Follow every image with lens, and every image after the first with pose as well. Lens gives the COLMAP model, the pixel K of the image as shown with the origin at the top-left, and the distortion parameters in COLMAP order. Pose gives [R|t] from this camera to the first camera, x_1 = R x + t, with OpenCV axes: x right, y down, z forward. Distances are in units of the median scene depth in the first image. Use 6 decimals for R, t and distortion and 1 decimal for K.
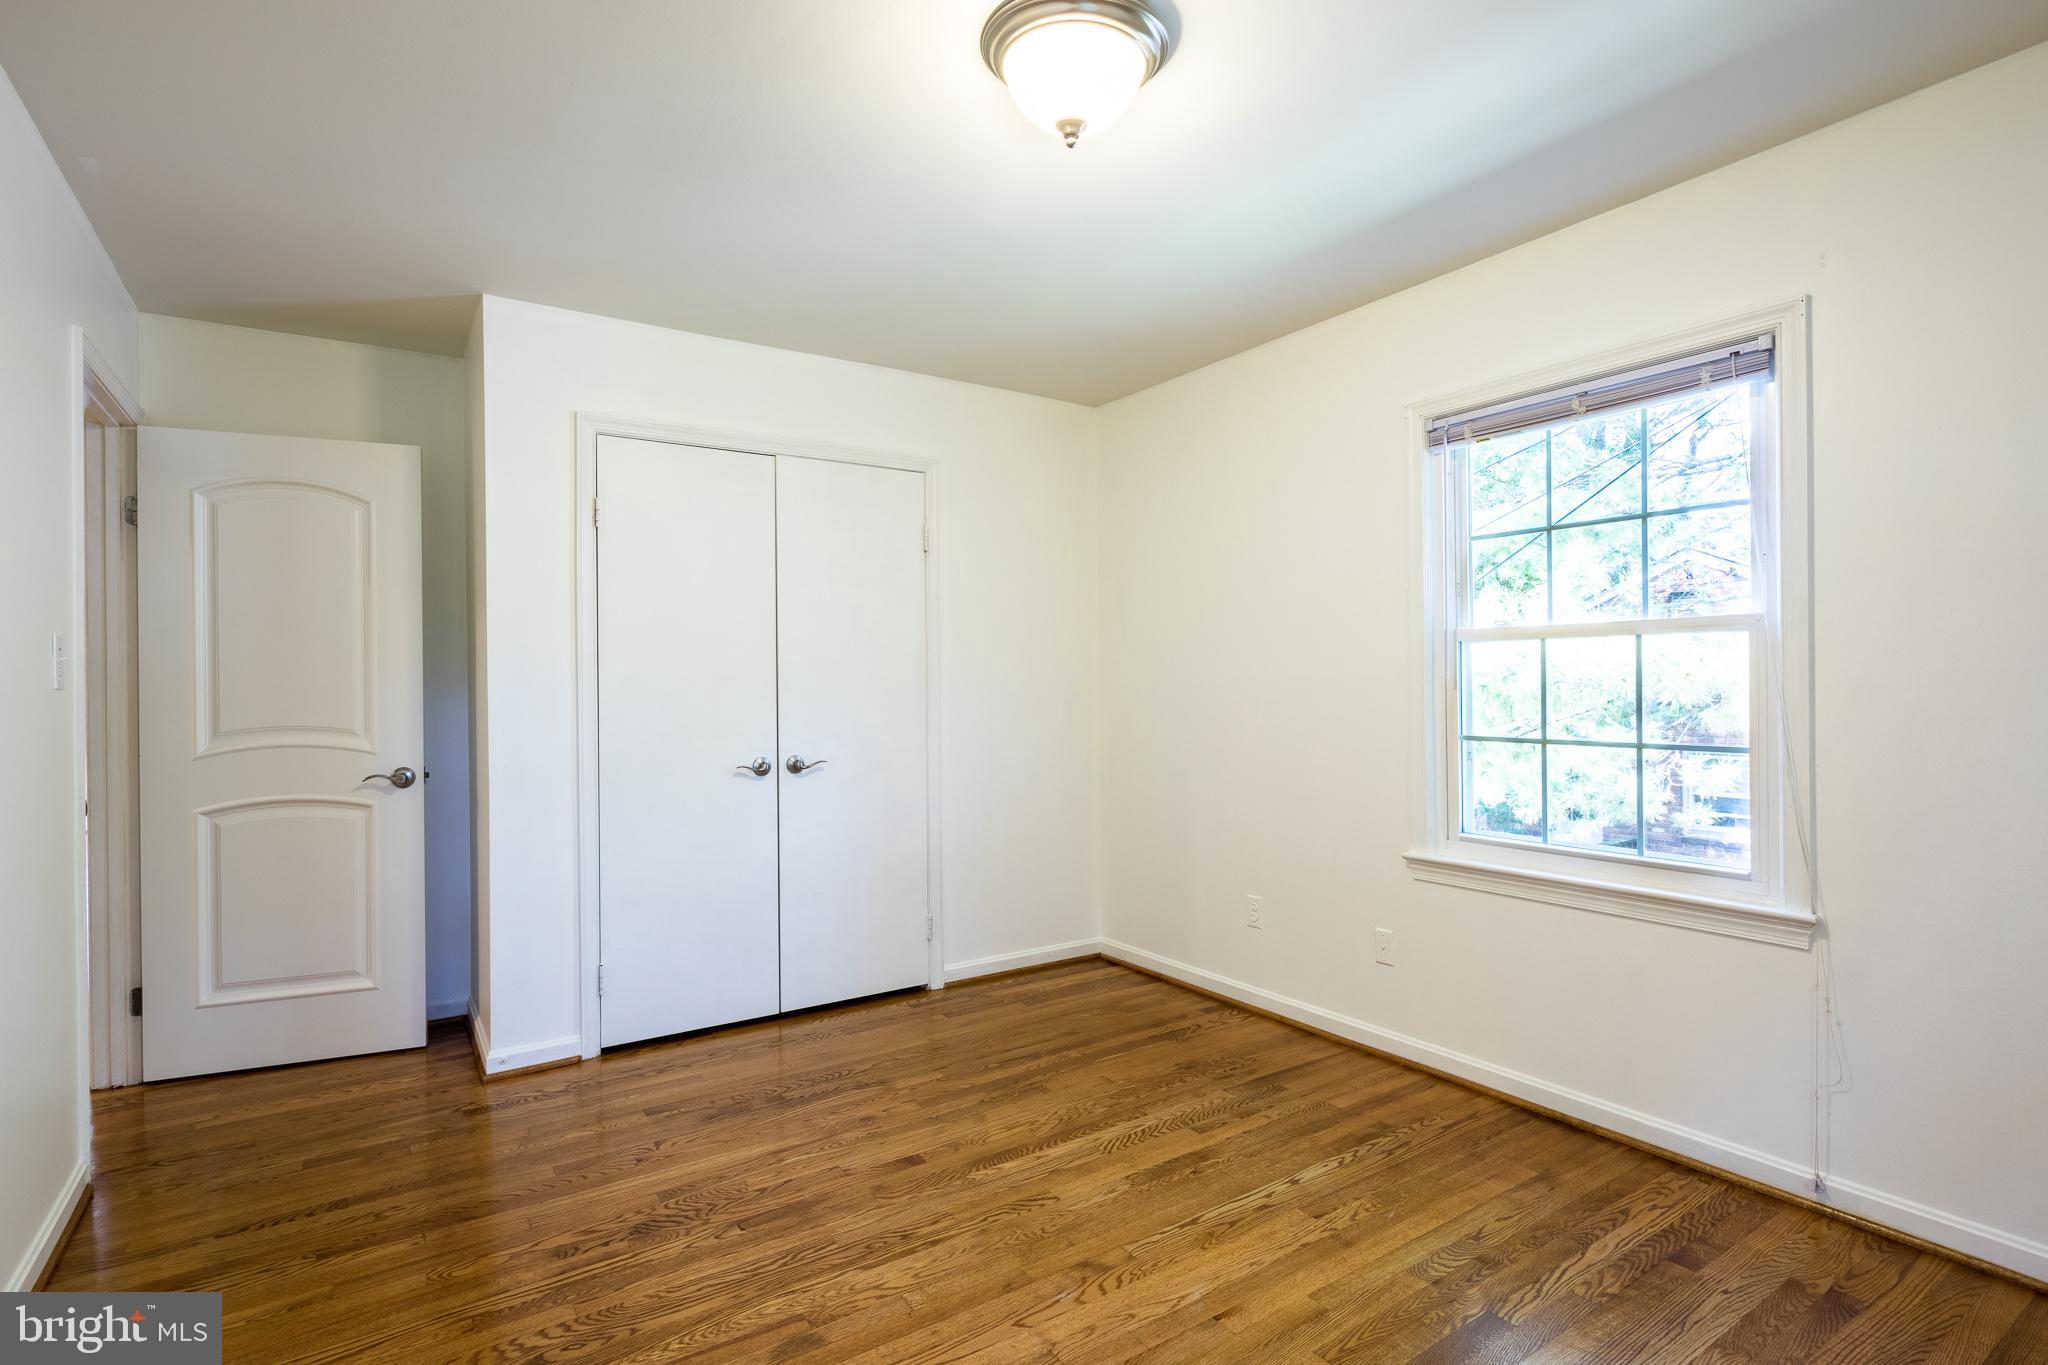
lens RADIAL K [[994.8, 0, 1009.5], [0, 994.8, 683.0], [0, 0, 1]] dist [0.001134, -0.000053]
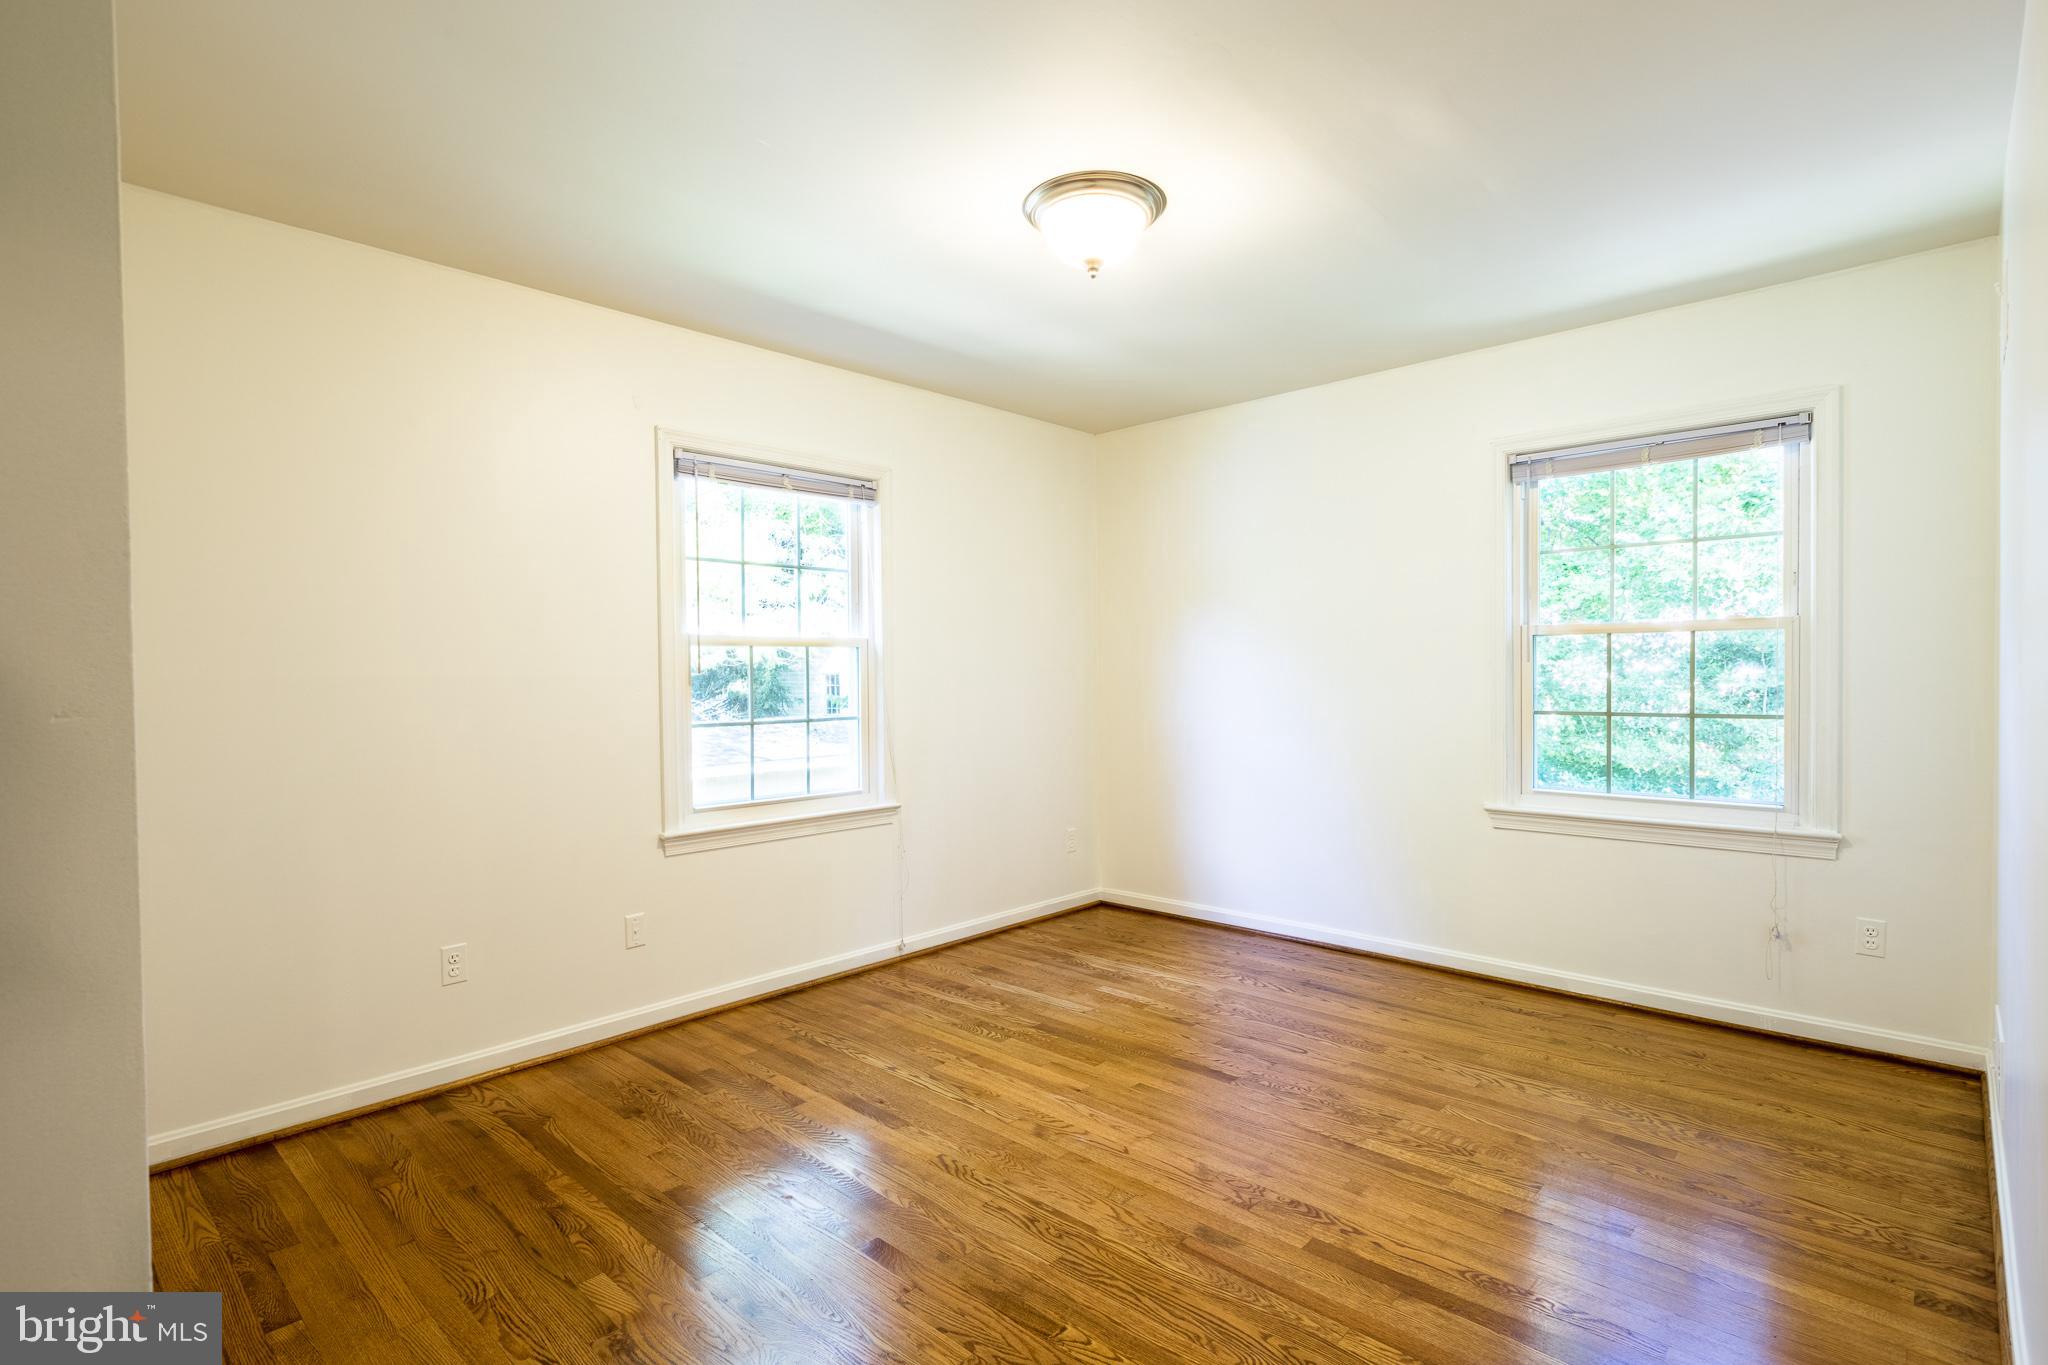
lens RADIAL K [[994.8, 0, 1009.5], [0, 994.8, 683.0], [0, 0, 1]] dist [0.001134, -0.000053]
pose [[-0.224148, 0.002230, 0.974552, -0.983765], [0.014398, 0.999896, 0.001023, 0.010528], [-0.974449, 0.014261, -0.224157, 1.128580]]
